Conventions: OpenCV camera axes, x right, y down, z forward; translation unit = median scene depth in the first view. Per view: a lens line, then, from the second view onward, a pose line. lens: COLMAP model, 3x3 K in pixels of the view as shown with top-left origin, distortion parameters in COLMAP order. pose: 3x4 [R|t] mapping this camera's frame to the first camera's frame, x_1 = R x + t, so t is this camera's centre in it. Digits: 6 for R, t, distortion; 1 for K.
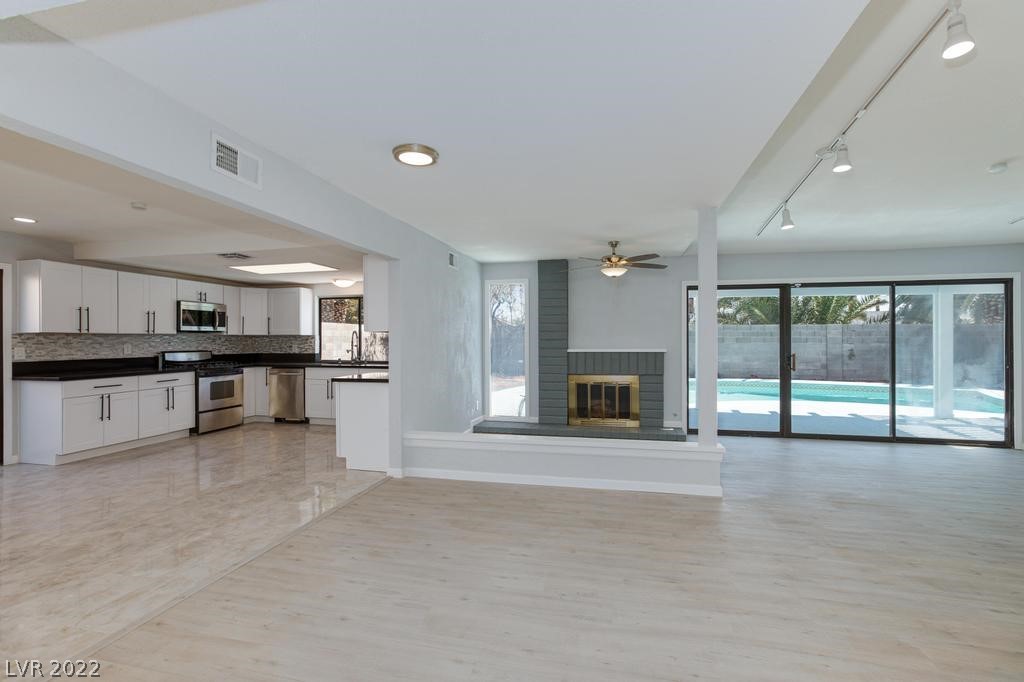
lens RADIAL K [[468.4, 0, 510.0], [0, 468.4, 343.1], [0, 0, 1]] dist [-0.018726, 0.009994]
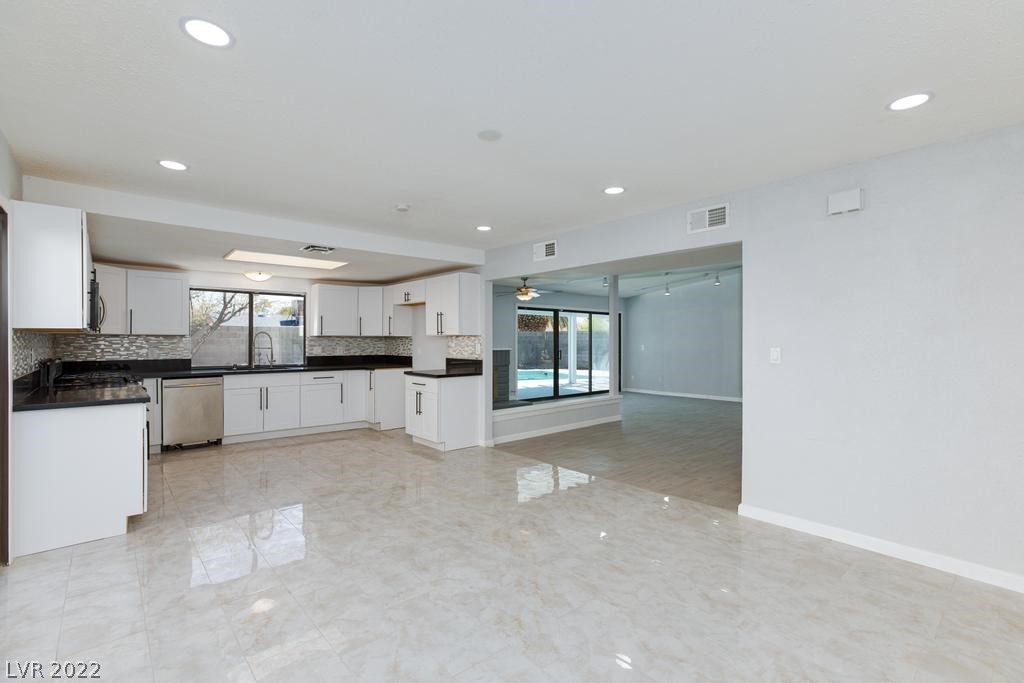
lens RADIAL K [[468.4, 0, 508.2], [0, 468.4, 341.6], [0, 0, 1]] dist [-0.018726, 0.009994]
pose [[0.574442, 0.000923, 0.818545, -0.946587], [0.004614, 0.999980, -0.004366, -0.000573], [-0.818532, 0.006285, 0.574426, 0.147541]]
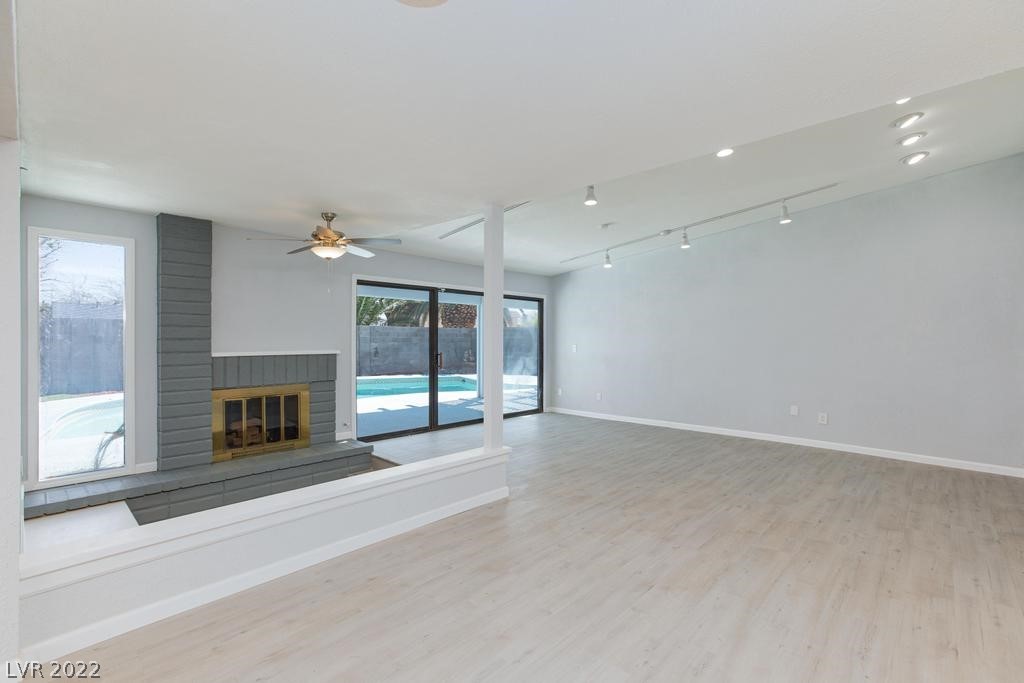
lens RADIAL K [[468.4, 0, 500.9], [0, 468.4, 340.6], [0, 0, 1]] dist [-0.018726, 0.009994]
pose [[0.504325, 0.000593, 0.863514, -0.271979], [0.002293, 0.999995, -0.002026, -0.002160], [-0.863511, 0.003002, 0.504321, 0.319904]]
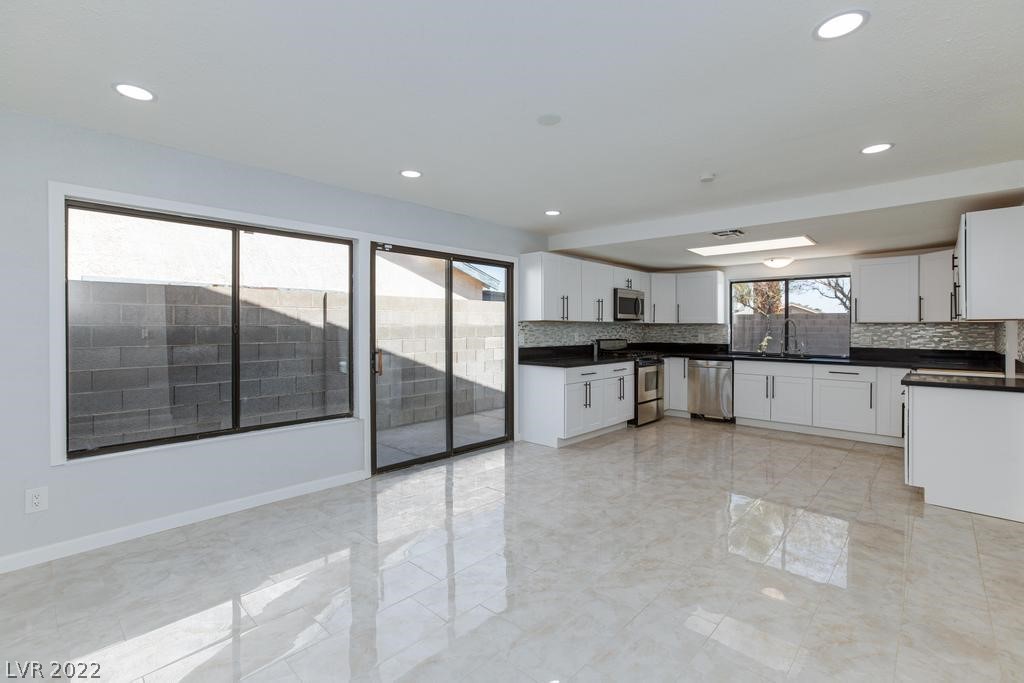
lens RADIAL K [[468.4, 0, 507.2], [0, 468.4, 335.9], [0, 0, 1]] dist [-0.018726, 0.009994]
pose [[0.869833, 0.013286, -0.493167, -0.438588], [-0.009098, 0.999899, 0.010891, 0.000898], [0.493262, -0.004986, 0.869866, 0.022987]]
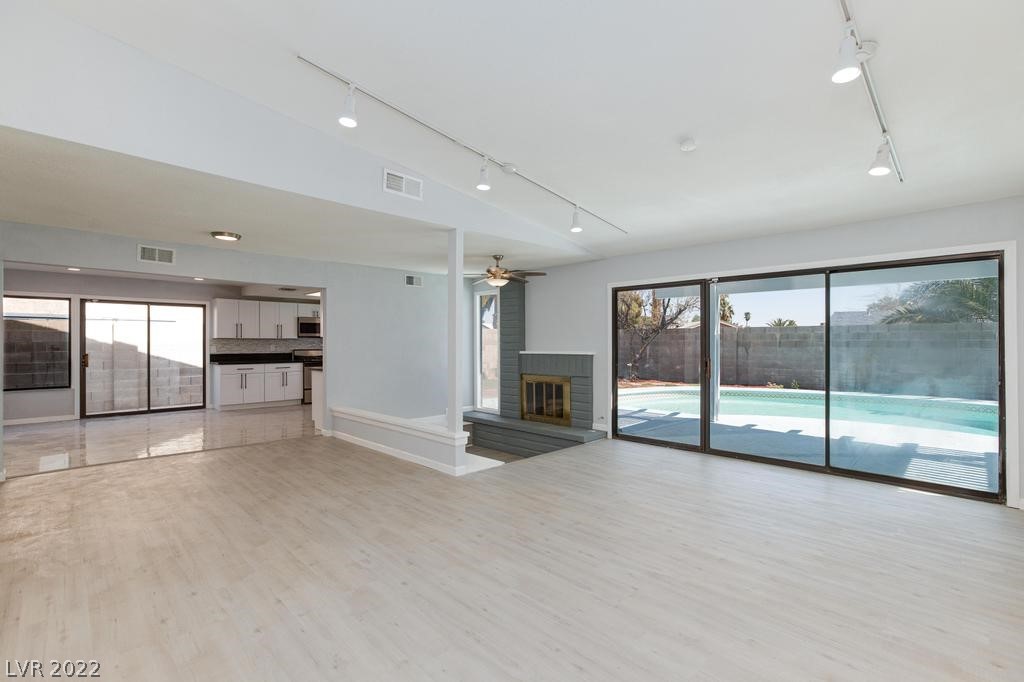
lens RADIAL K [[468.4, 0, 508.4], [0, 468.4, 343.6], [0, 0, 1]] dist [-0.018726, 0.009994]
pose [[0.844734, 0.001618, -0.535183, 0.758549], [-0.005834, 0.999964, -0.006186, 0.002626], [0.535154, 0.008348, 0.844713, 0.047943]]
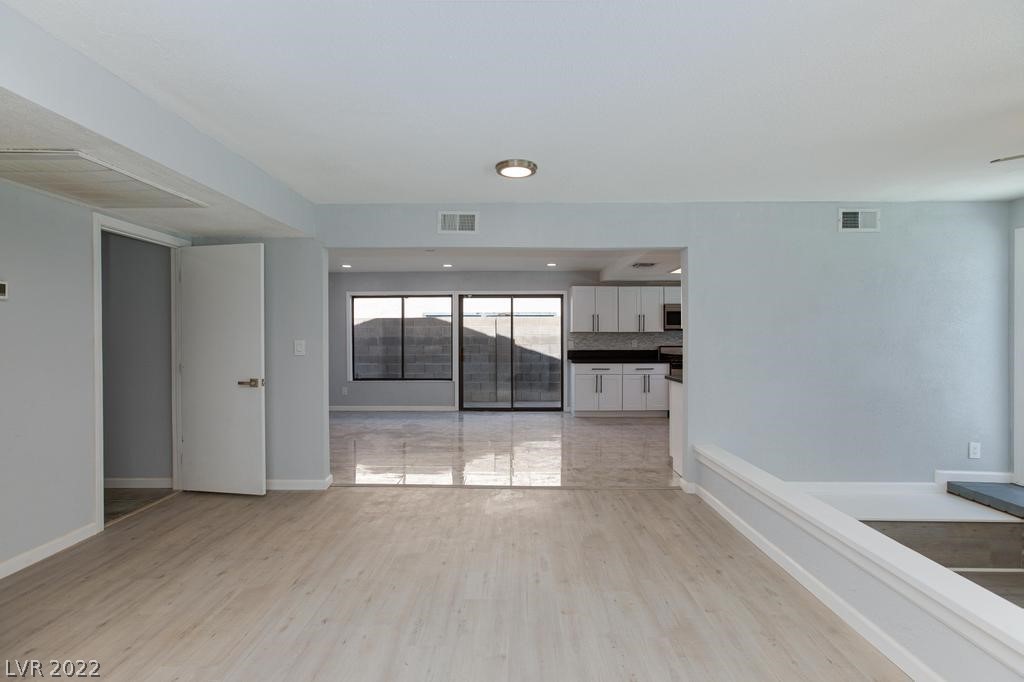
lens RADIAL K [[468.4, 0, 509.9], [0, 468.4, 342.4], [0, 0, 1]] dist [-0.018726, 0.009994]
pose [[0.216721, 0.013285, -0.976143, 0.407916], [-0.008260, 0.999897, 0.011774, -0.003443], [0.976199, 0.005511, 0.216808, 0.351374]]
